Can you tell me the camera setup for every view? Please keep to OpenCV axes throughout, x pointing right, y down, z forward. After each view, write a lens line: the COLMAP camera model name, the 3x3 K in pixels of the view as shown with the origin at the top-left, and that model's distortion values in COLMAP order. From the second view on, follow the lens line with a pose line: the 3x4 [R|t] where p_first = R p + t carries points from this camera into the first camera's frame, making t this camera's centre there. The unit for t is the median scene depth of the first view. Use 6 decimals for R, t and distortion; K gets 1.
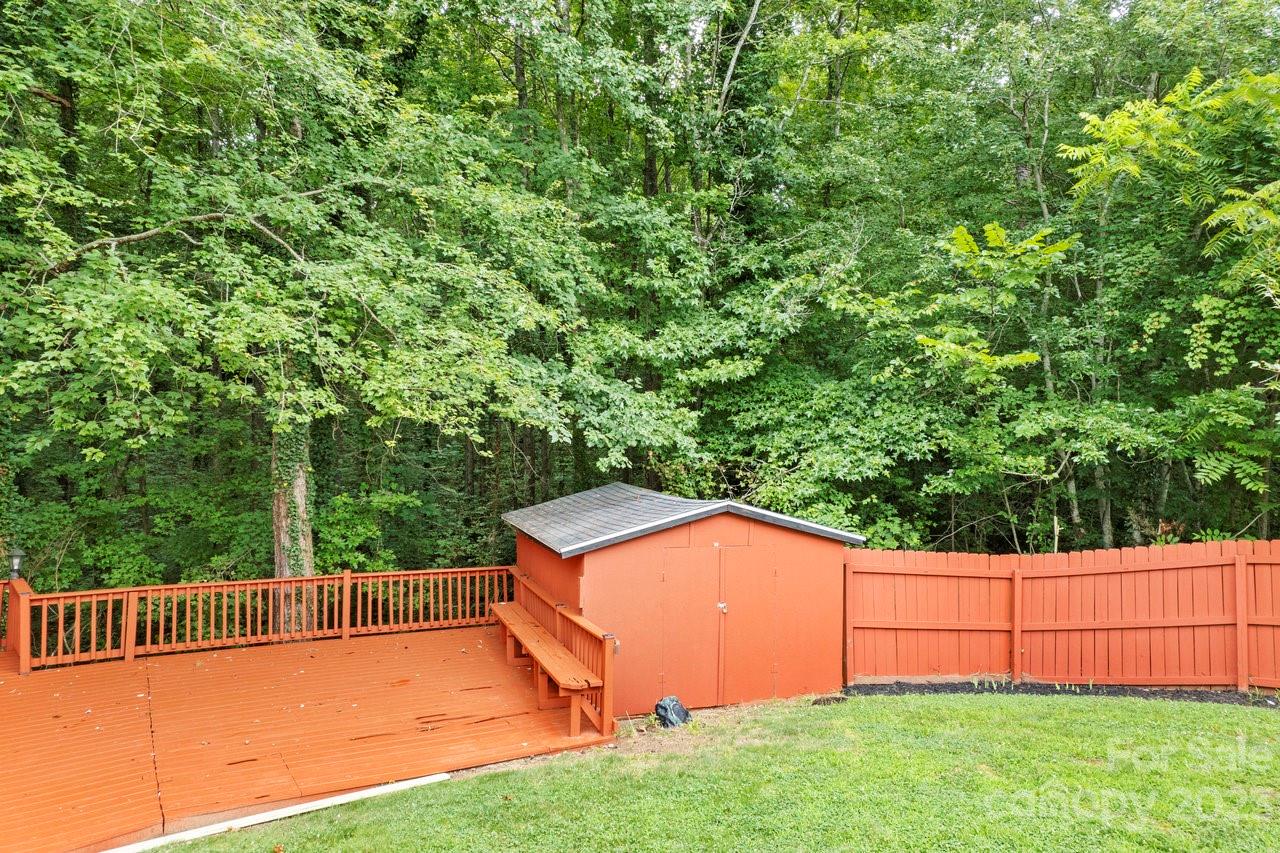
lens RADIAL K [[827.1, 0, 640.1], [0, 827.1, 428.8], [0, 0, 1]] dist [-0.061801, 0.057876]
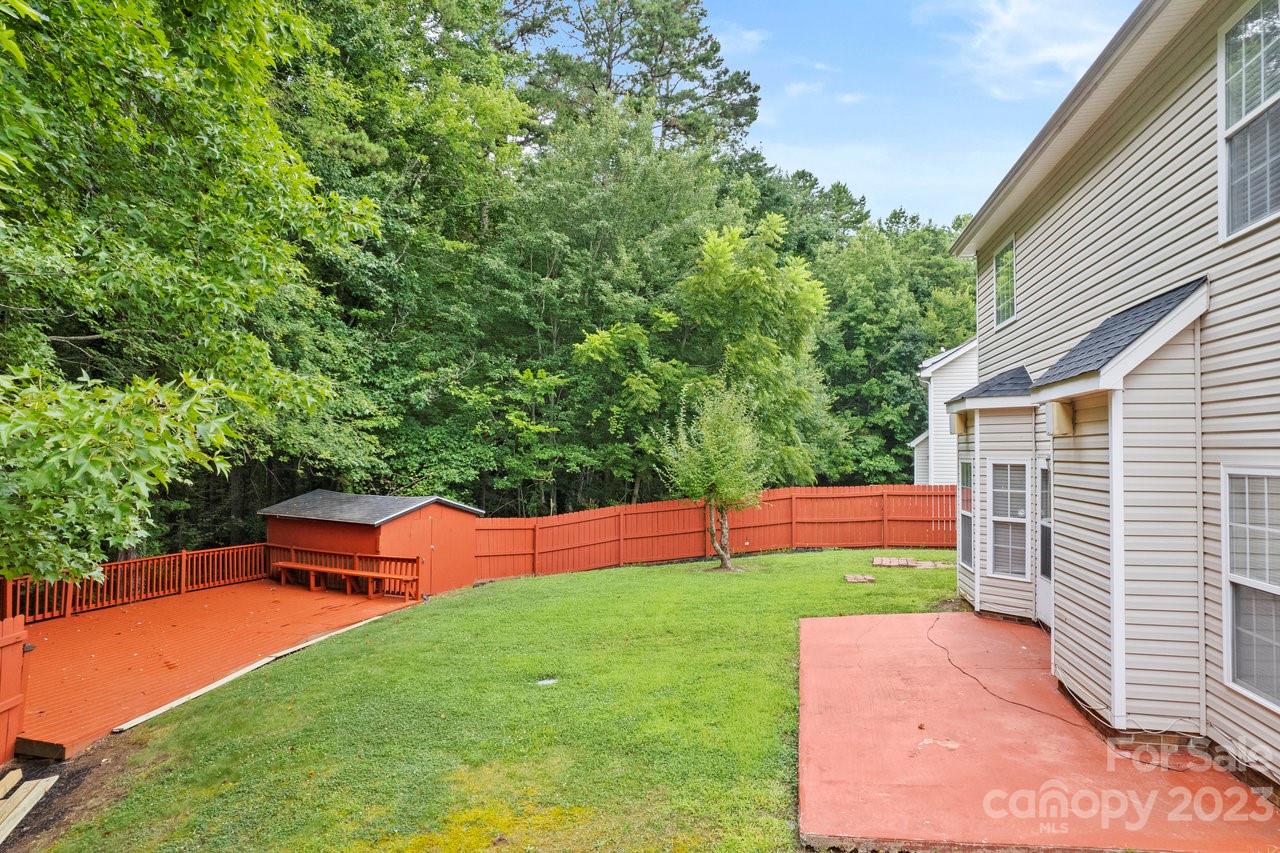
lens RADIAL K [[827.1, 0, 639.4], [0, 827.1, 426.8], [0, 0, 1]] dist [-0.061801, 0.057876]
pose [[0.742635, 0.015761, 0.669510, -0.792755], [-0.025286, 0.999670, 0.004514, -0.096519], [-0.669218, -0.020281, 0.742789, -0.774990]]
